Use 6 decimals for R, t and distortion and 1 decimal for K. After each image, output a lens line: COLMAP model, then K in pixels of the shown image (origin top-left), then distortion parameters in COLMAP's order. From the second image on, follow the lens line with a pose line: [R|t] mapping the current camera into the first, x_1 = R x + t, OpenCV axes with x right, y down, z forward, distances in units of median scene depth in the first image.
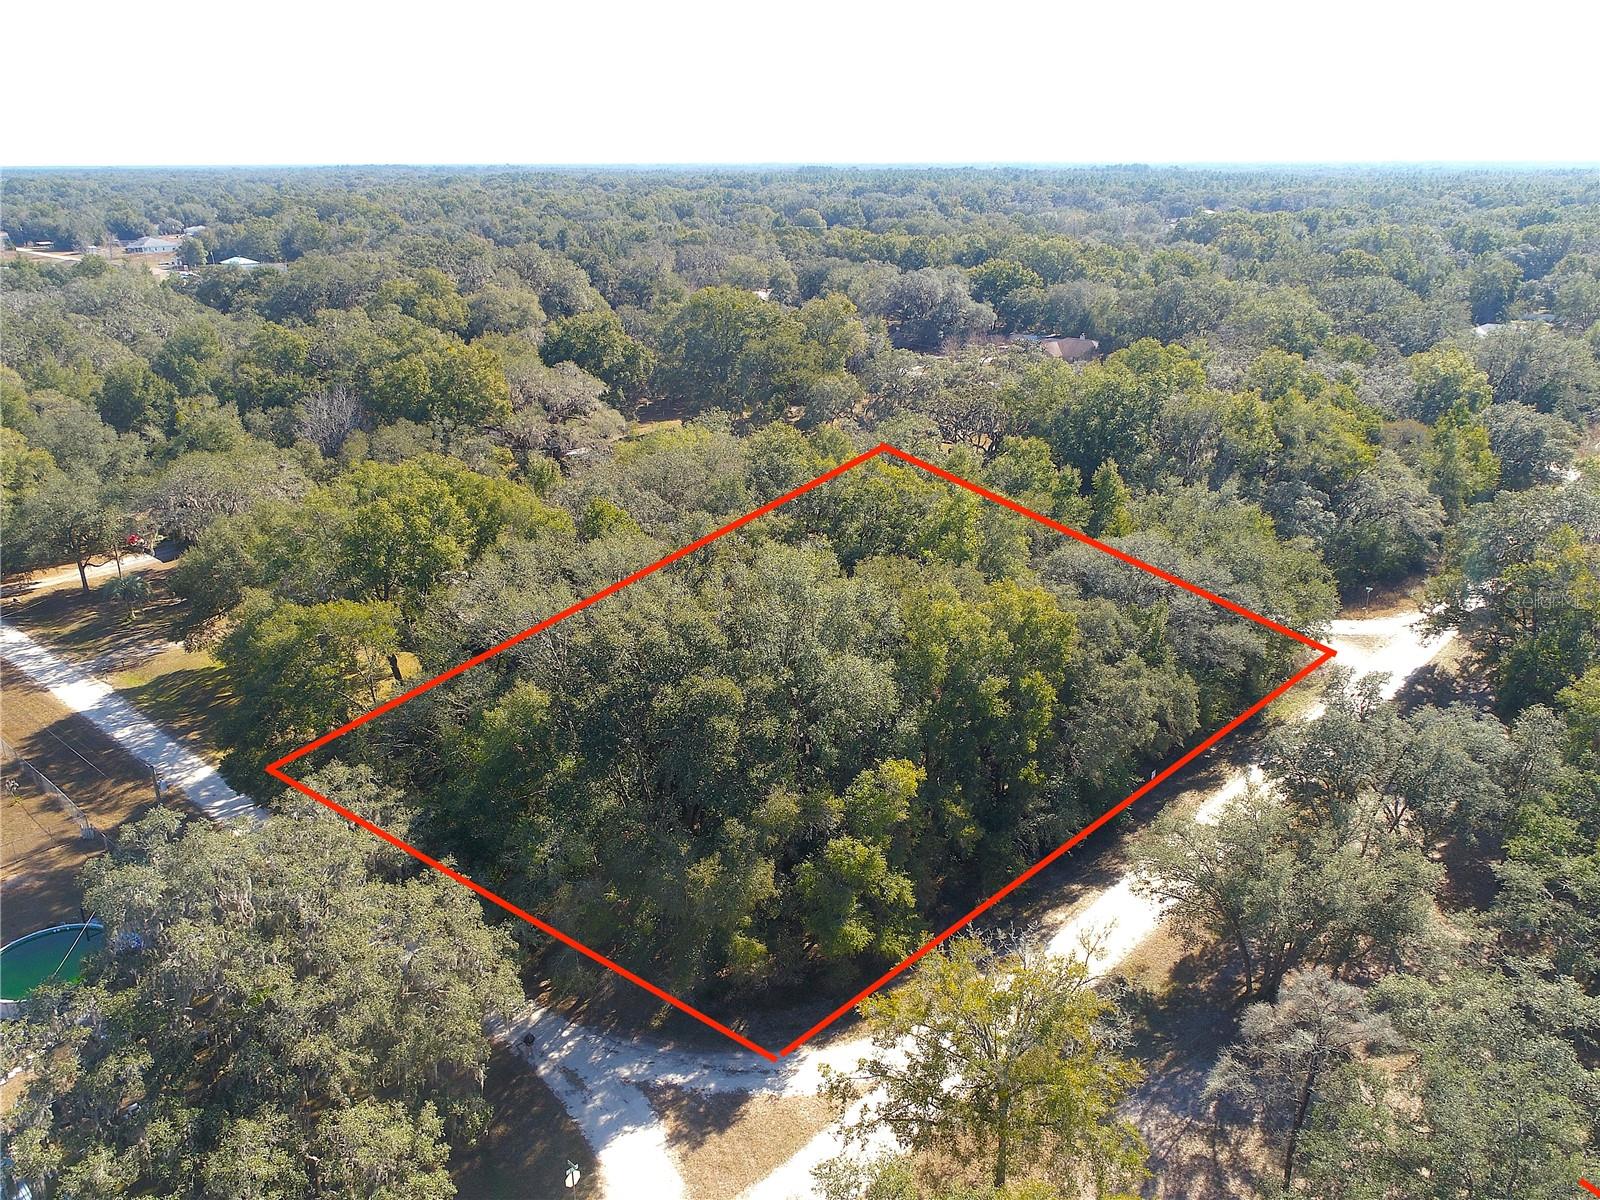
lens RADIAL K [[1133.8, 0, 798.8], [0, 1133.8, 597.7], [0, 0, 1]] dist [-0.000170, -0.000611]
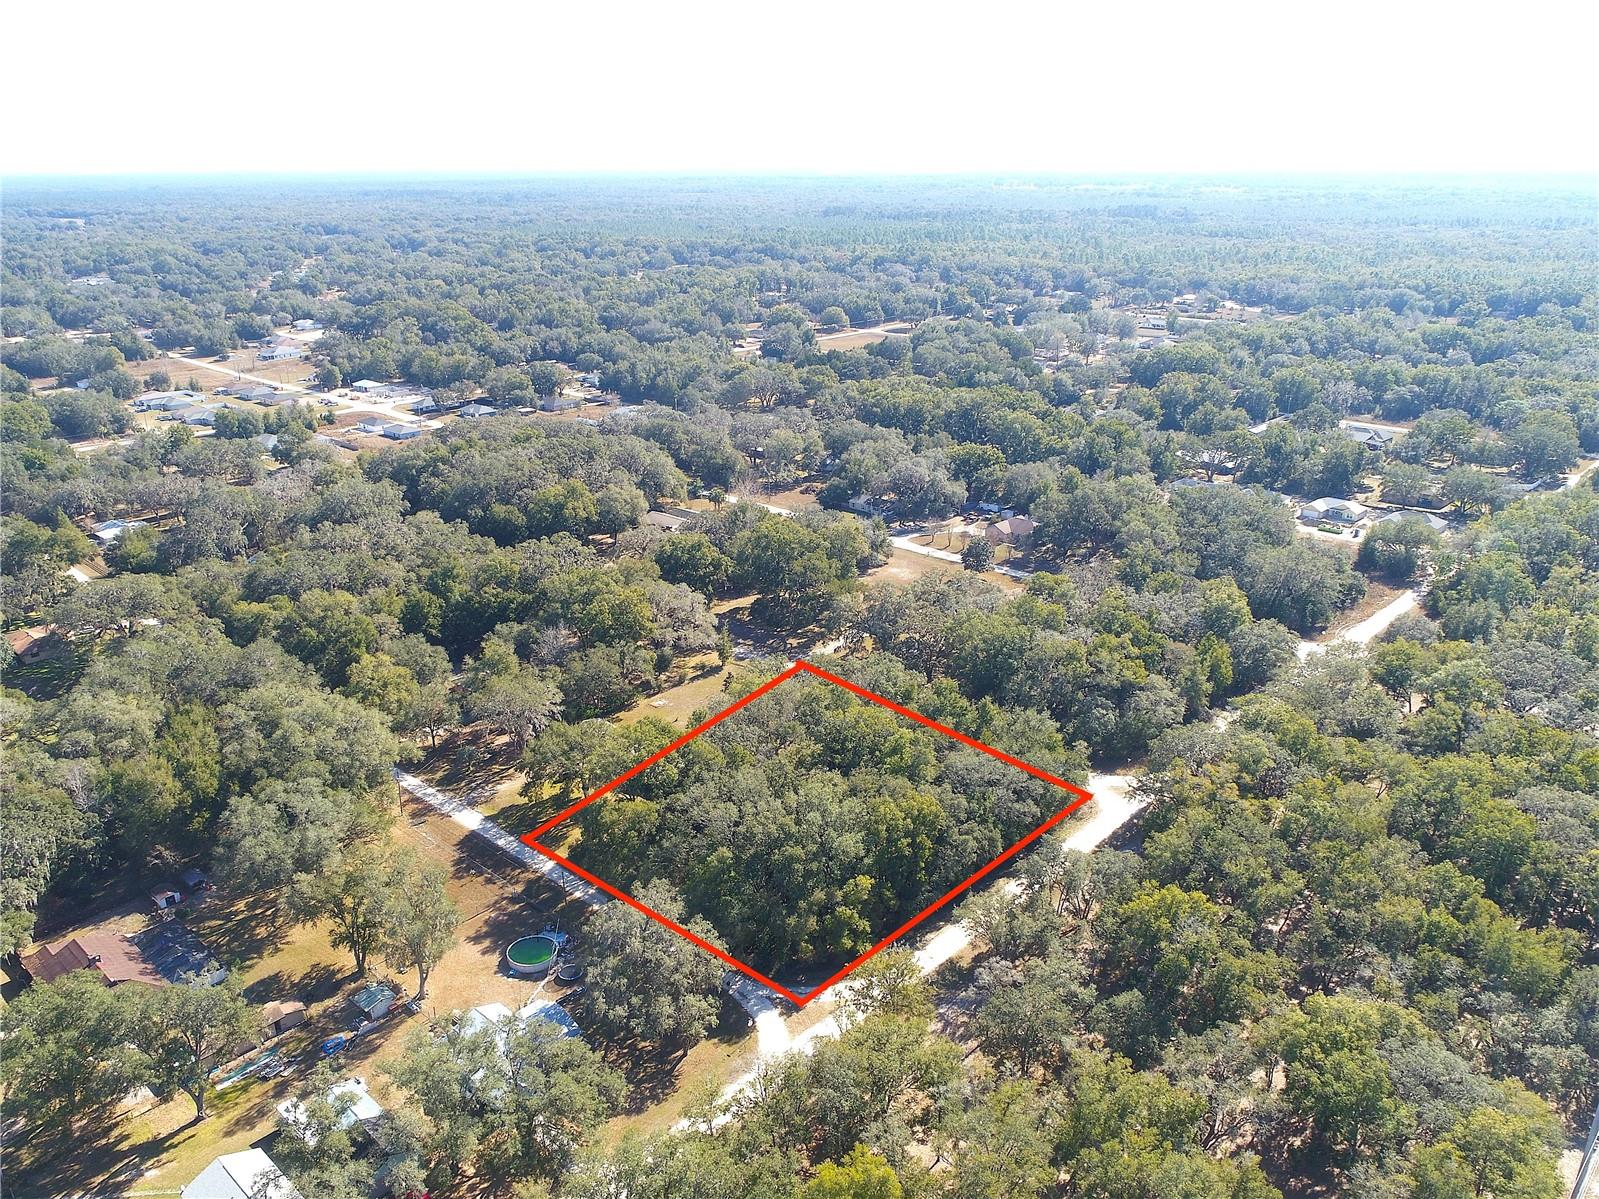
lens RADIAL K [[1133.1, 0, 800.7], [0, 1133.1, 602.6], [0, 0, 1]] dist [-0.000170, -0.000611]
pose [[0.999794, 0.003703, -0.019958, -0.006593], [-0.003625, 0.999986, 0.003942, -0.479668], [0.019972, -0.003869, 0.999793, -1.552496]]
